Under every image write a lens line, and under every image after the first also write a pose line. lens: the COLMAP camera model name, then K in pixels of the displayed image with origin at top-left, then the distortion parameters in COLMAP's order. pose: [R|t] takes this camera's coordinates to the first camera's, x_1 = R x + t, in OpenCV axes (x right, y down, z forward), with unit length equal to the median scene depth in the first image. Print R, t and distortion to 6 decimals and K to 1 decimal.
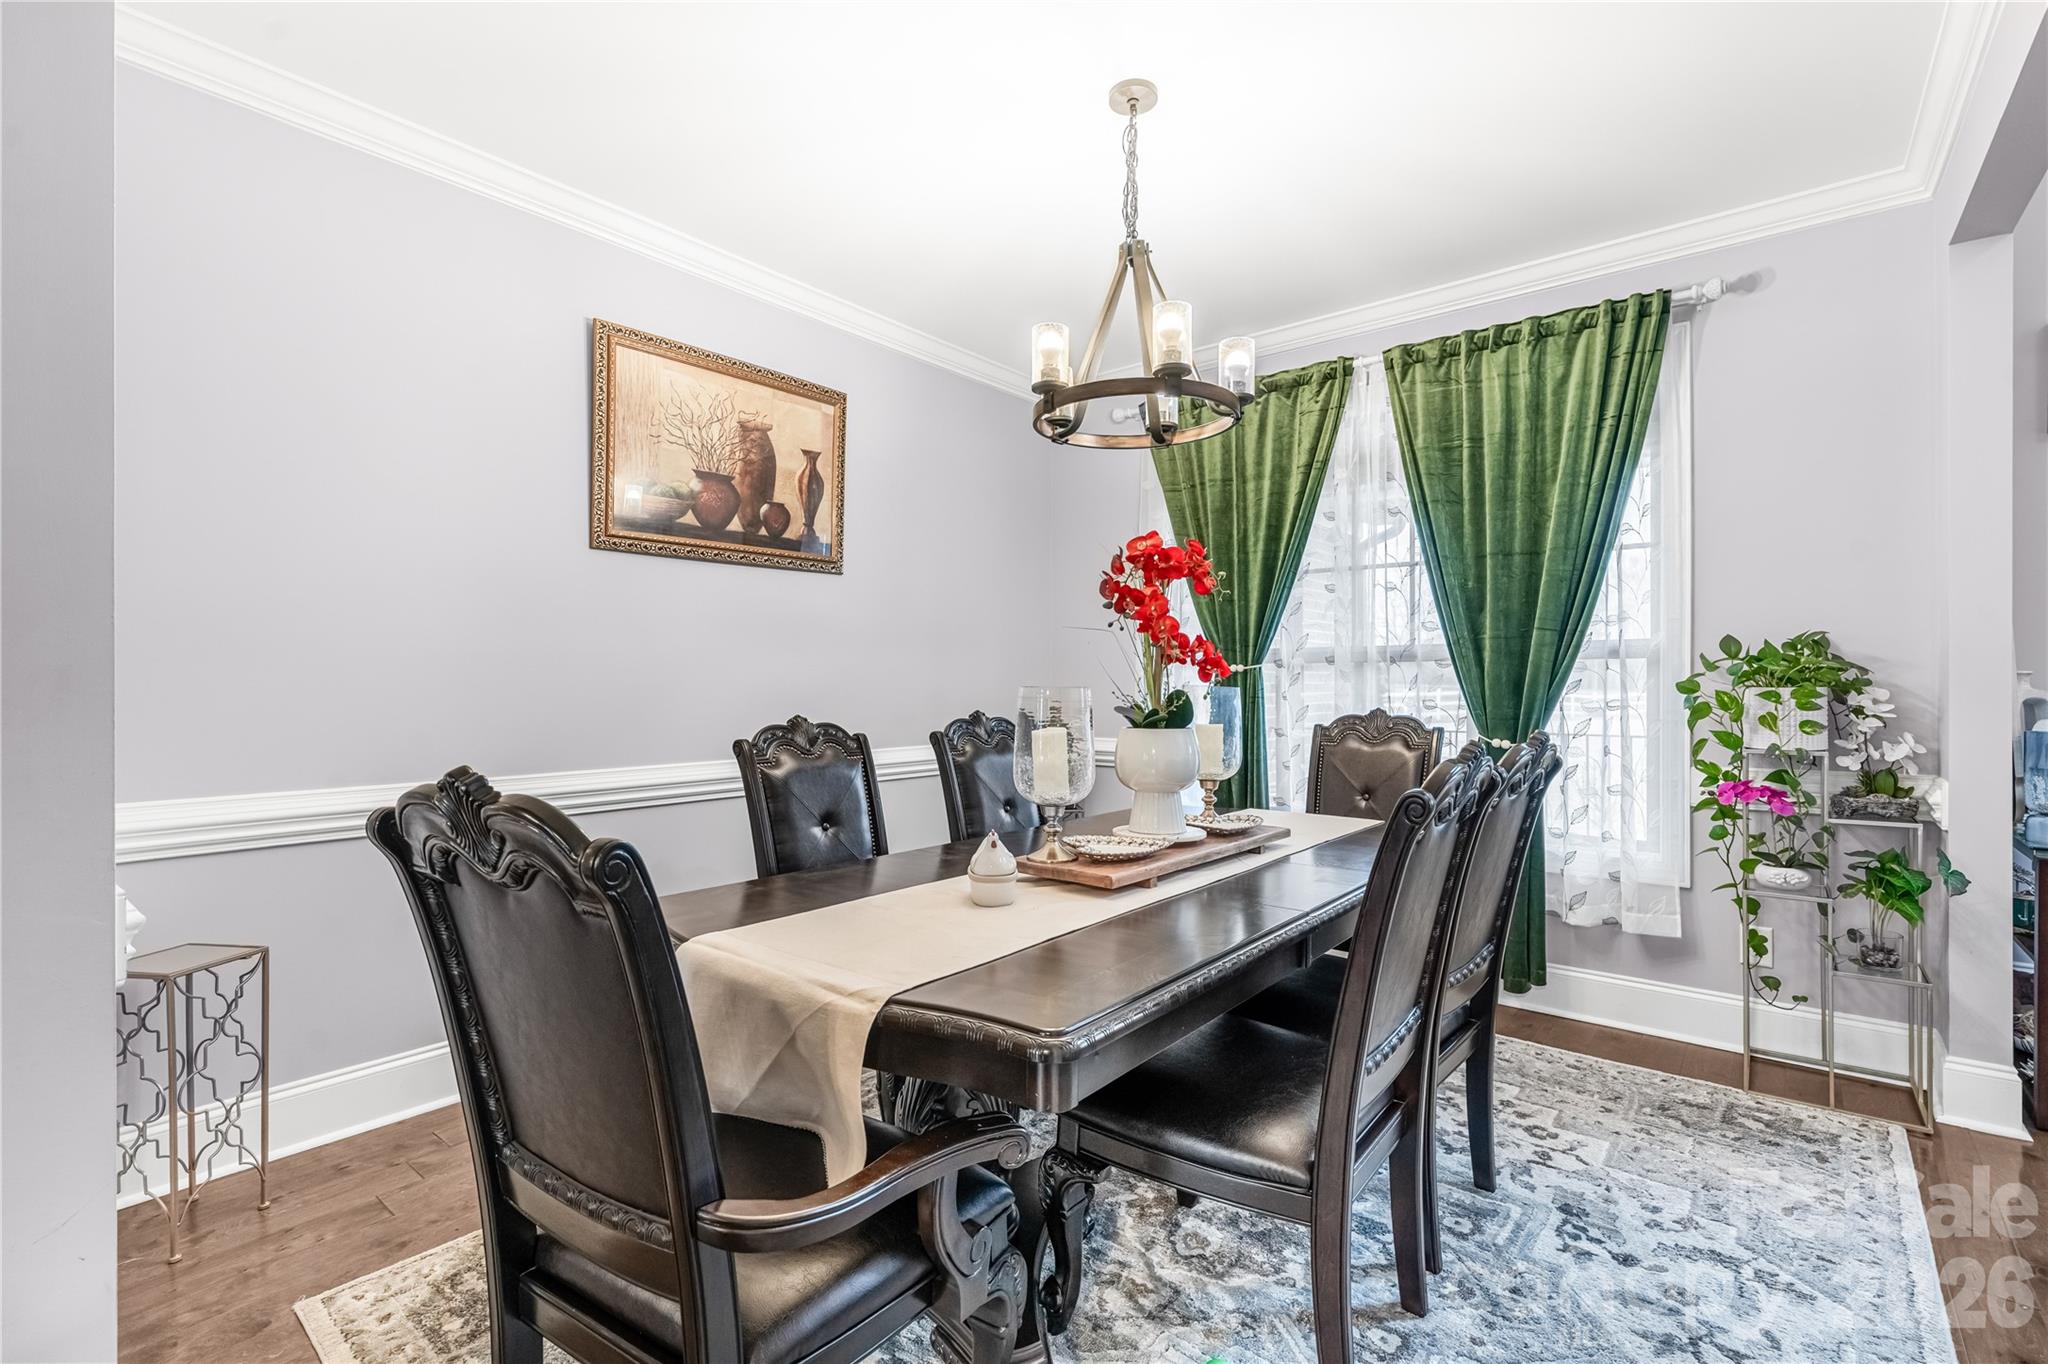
lens RADIAL K [[930.2, 0, 1012.5], [0, 930.2, 684.9], [0, 0, 1]] dist [-0.003653, 0.000379]
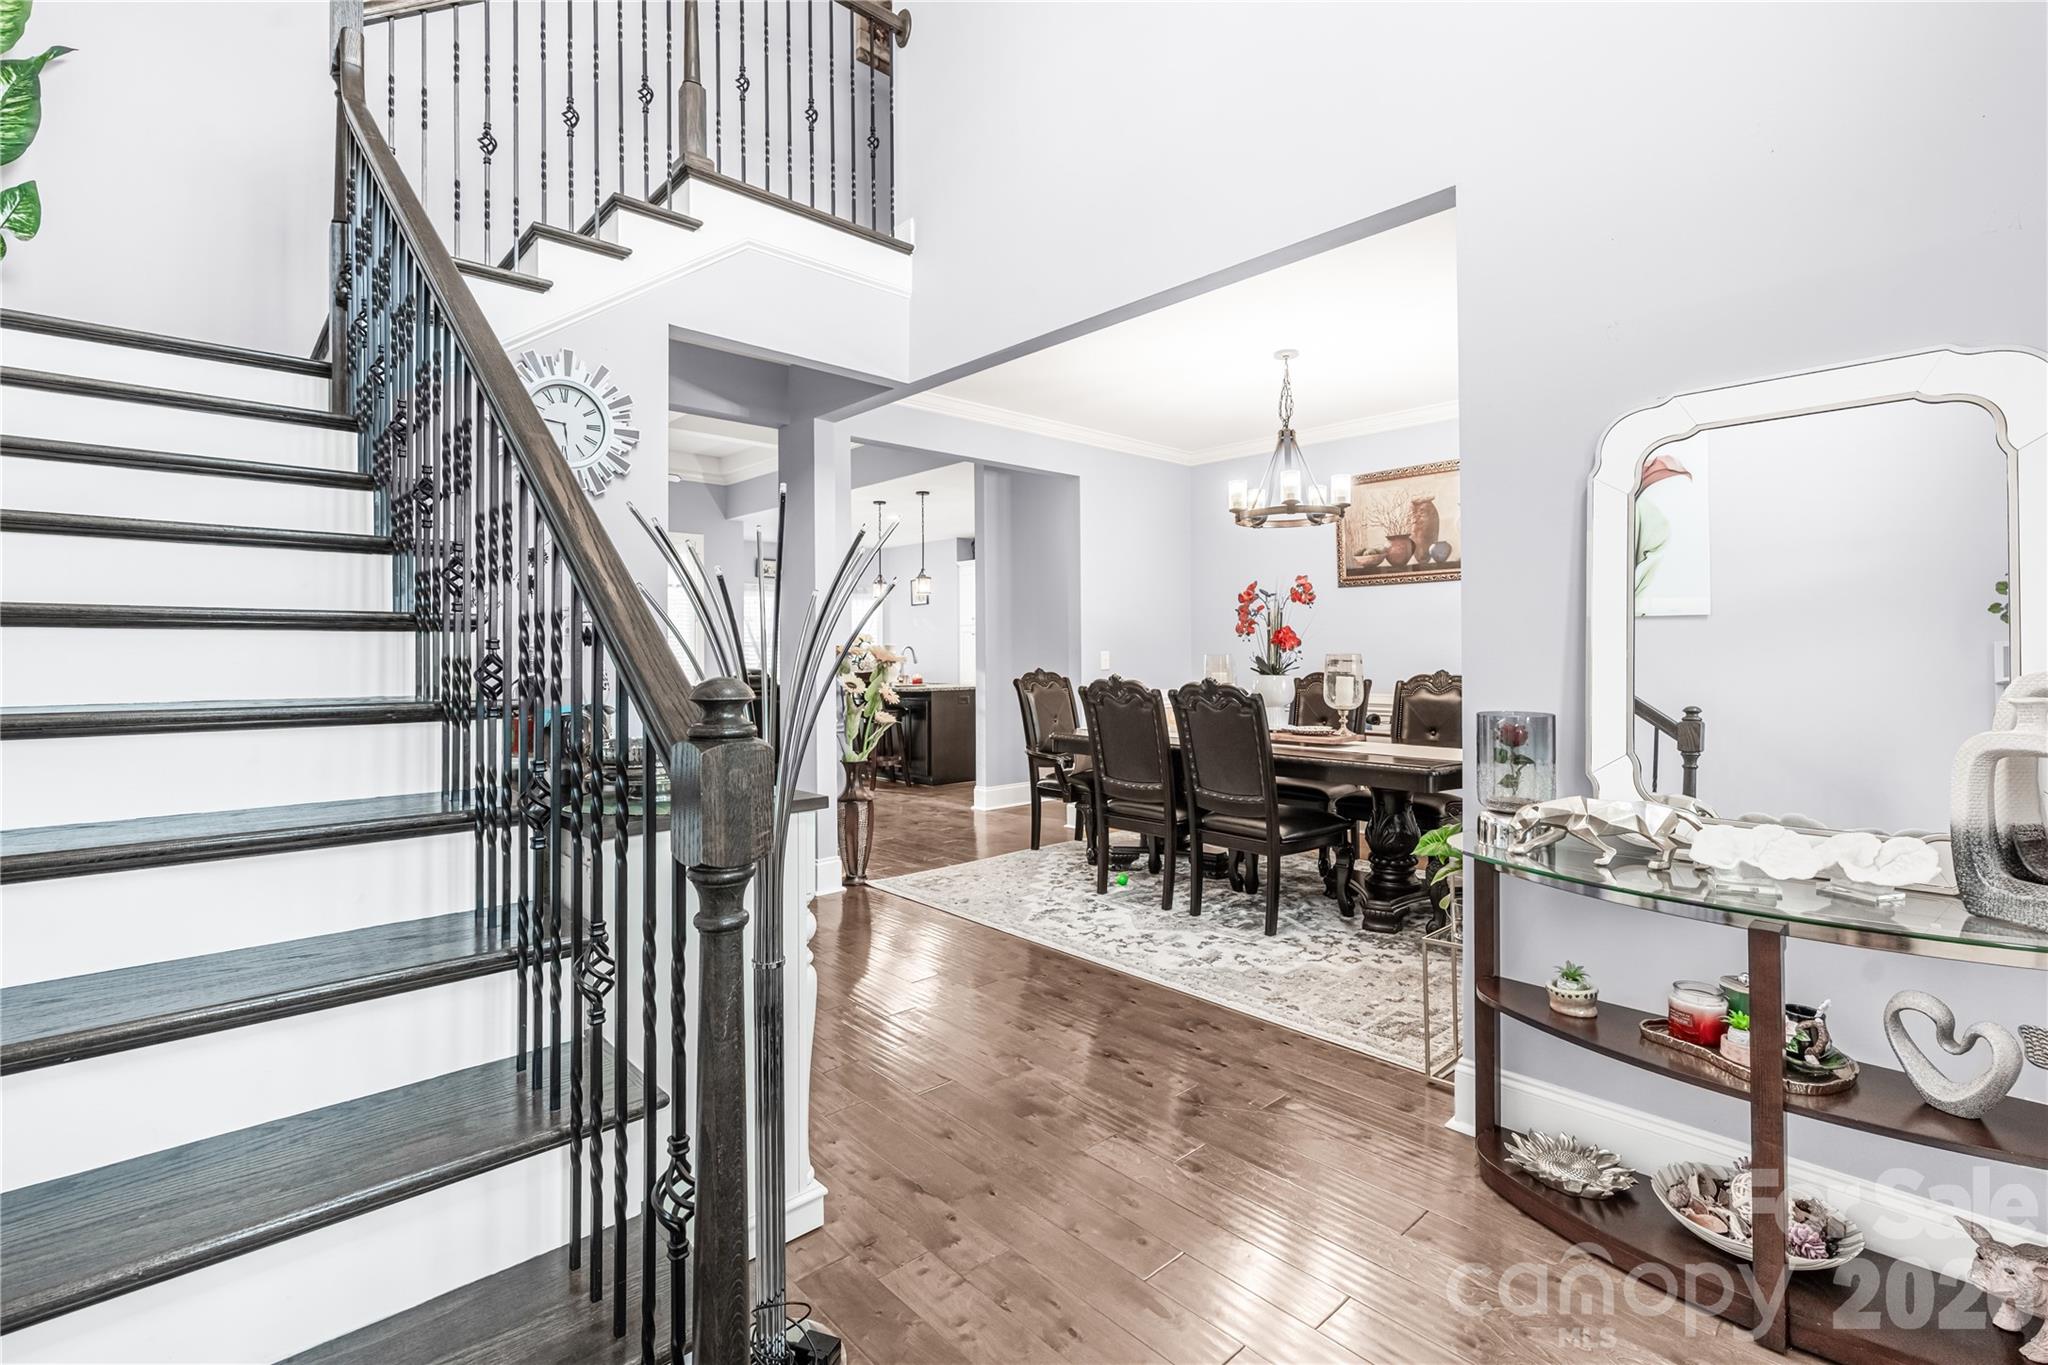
lens RADIAL K [[943.5, 0, 1012.4], [0, 943.5, 648.7], [0, 0, 1]] dist [-0.009427, 0.000078]
pose [[-0.148648, 0.001129, -0.988890, 1.663708], [0.004449, 0.999990, 0.000473, -0.010600], [0.988880, -0.004329, -0.148651, 0.544687]]
